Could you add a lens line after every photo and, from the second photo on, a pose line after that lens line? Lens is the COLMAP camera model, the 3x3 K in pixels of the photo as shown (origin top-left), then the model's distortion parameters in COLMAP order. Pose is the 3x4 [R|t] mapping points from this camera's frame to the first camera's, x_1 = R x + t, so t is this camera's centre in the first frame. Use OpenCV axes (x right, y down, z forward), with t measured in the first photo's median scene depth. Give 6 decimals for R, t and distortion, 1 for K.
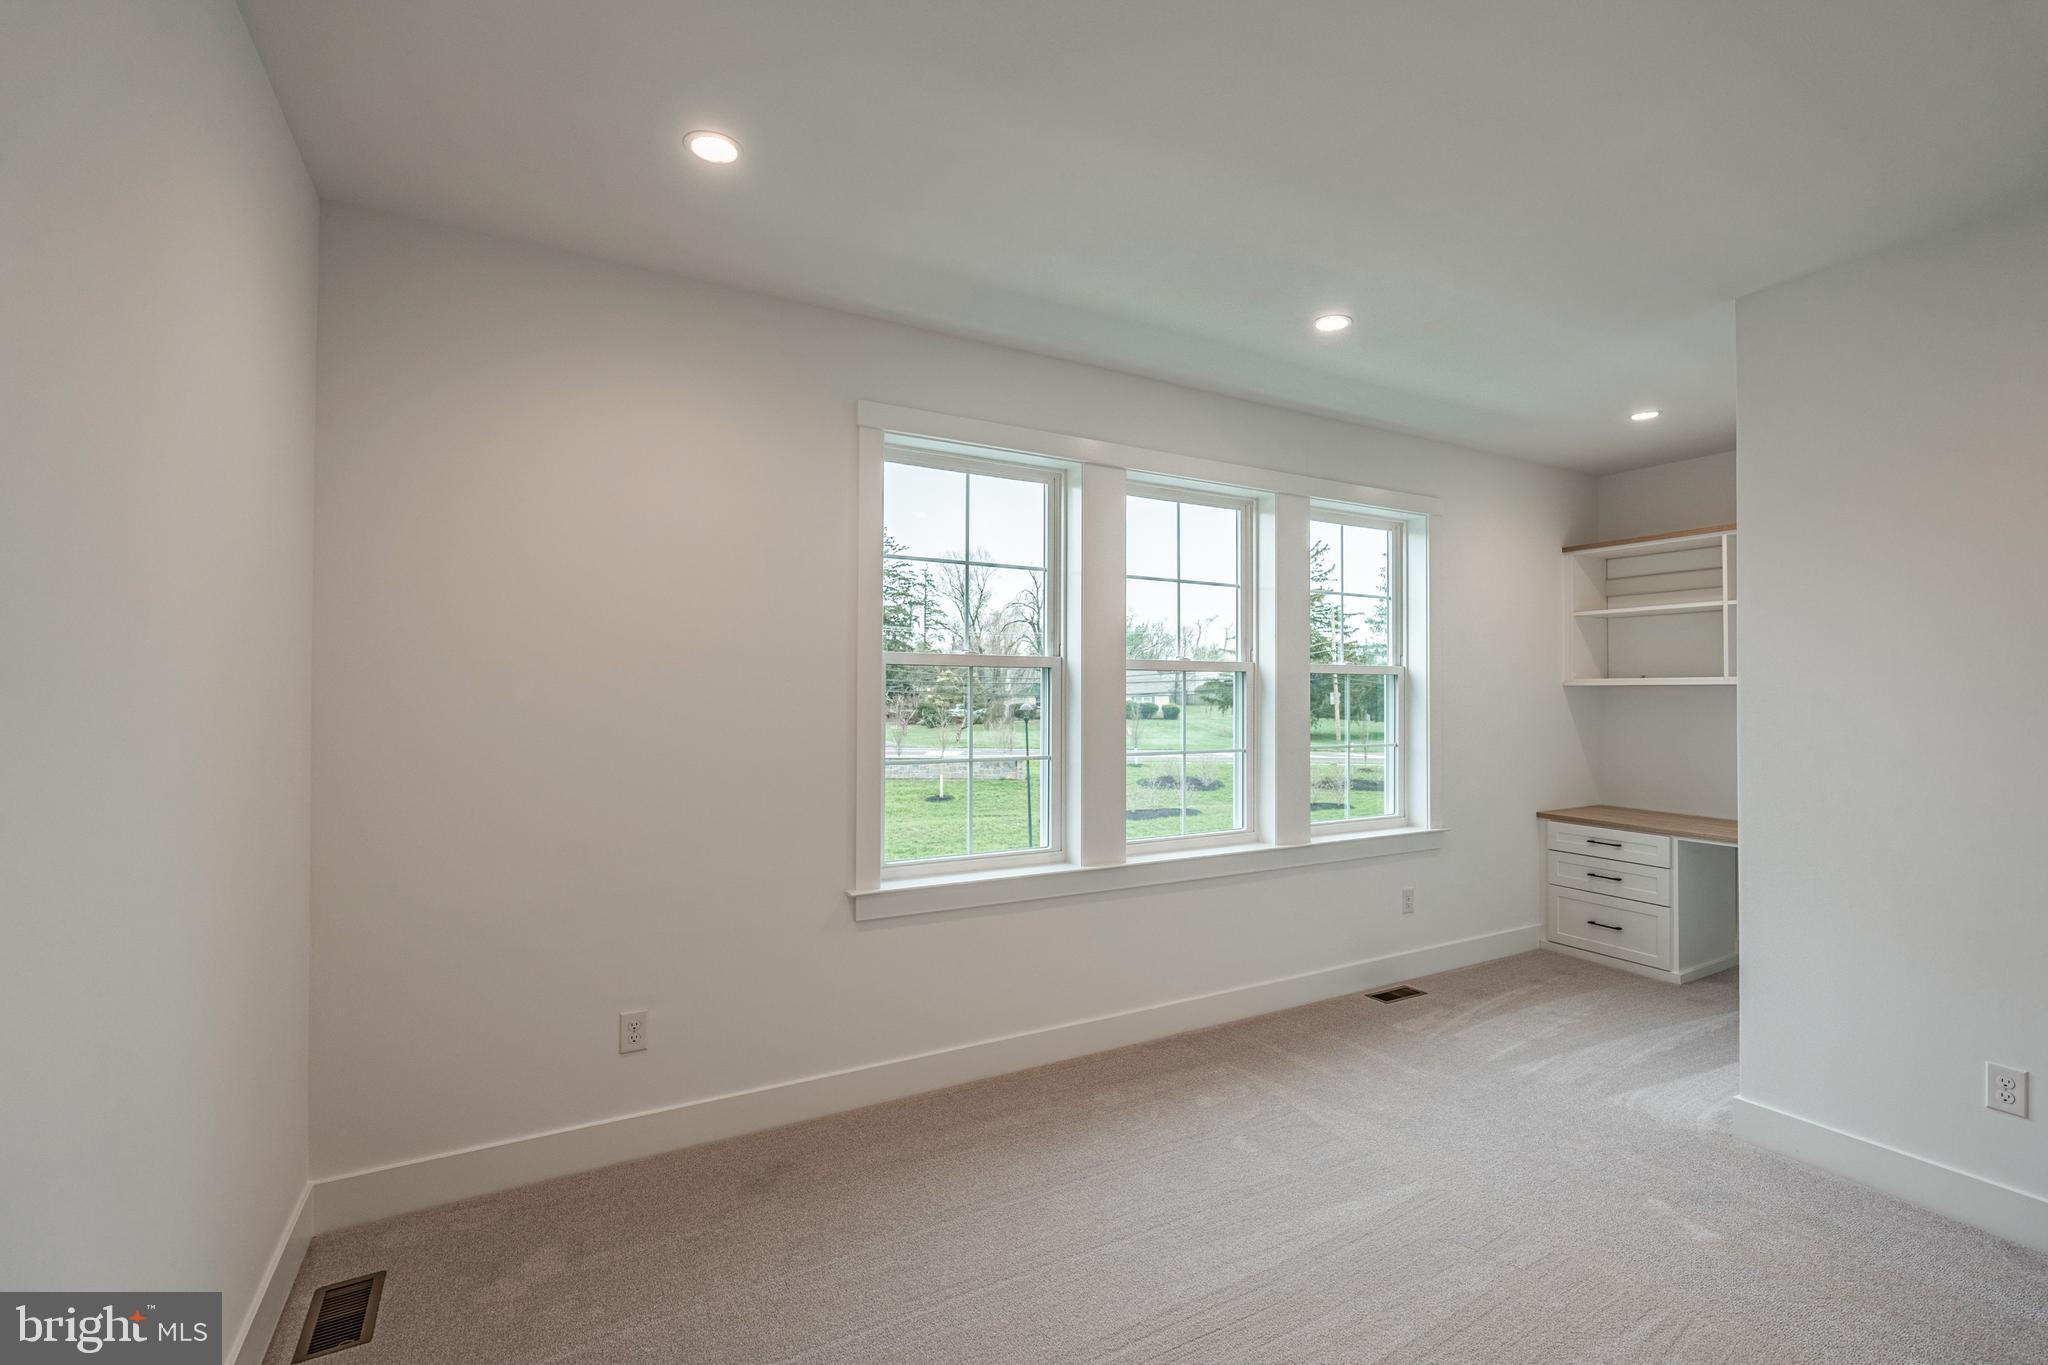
lens RADIAL K [[913.5, 0, 1023.0], [0, 913.5, 682.9], [0, 0, 1]] dist [-0.001252, 0.000198]
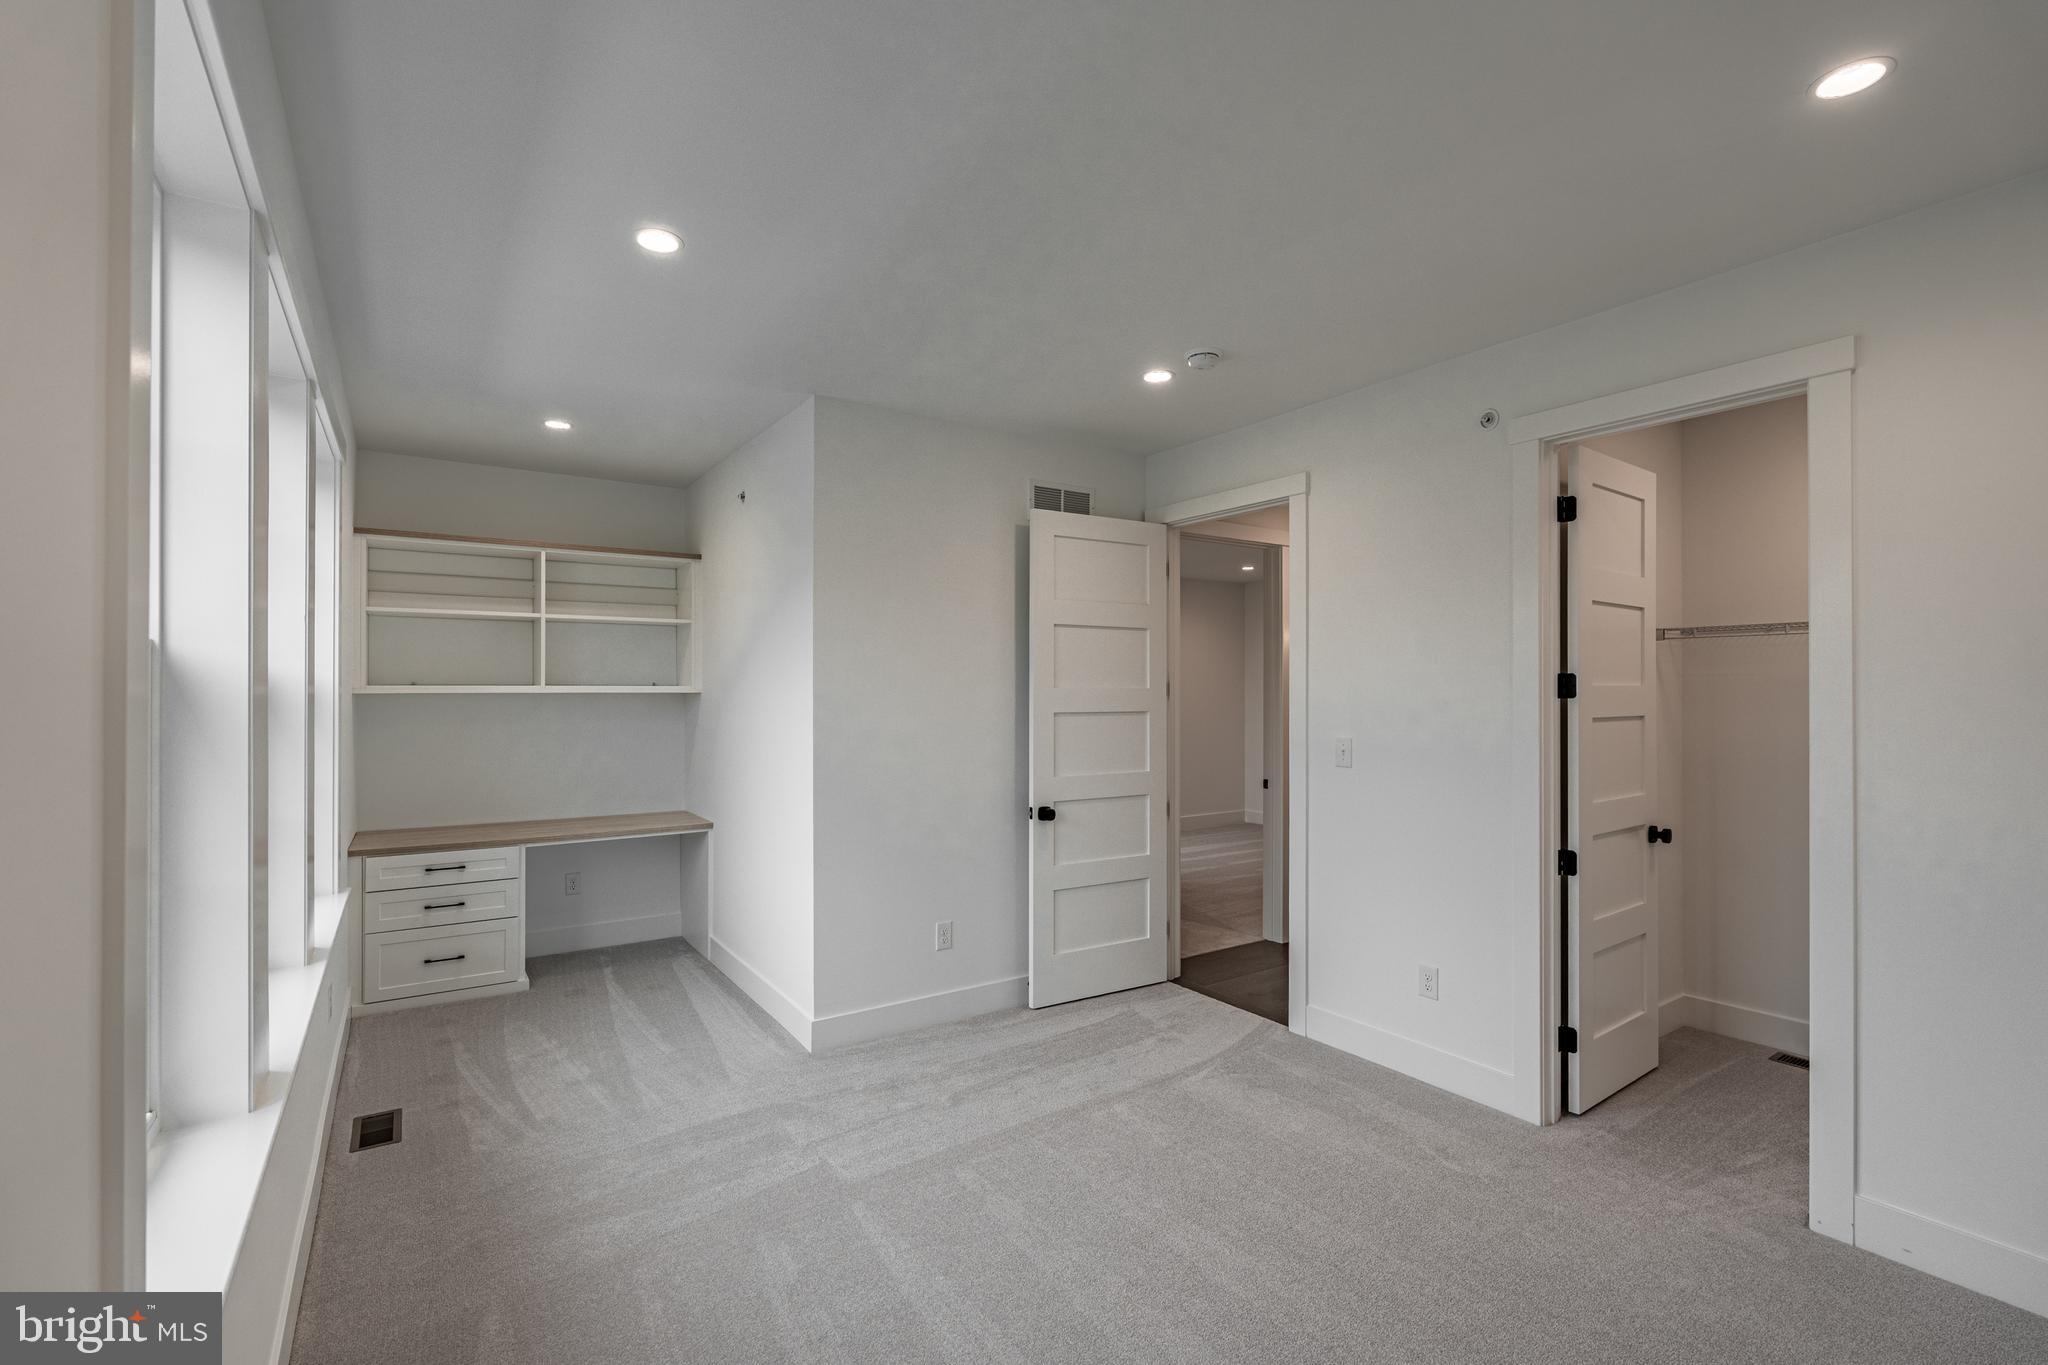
lens RADIAL K [[913.5, 0, 1020.5], [0, 913.5, 684.5], [0, 0, 1]] dist [-0.001252, 0.000198]
pose [[-0.086069, 0.001164, 0.996289, -0.344574], [-0.003527, 0.999993, -0.001473, -0.008462], [-0.996283, -0.003641, -0.086064, 0.555804]]
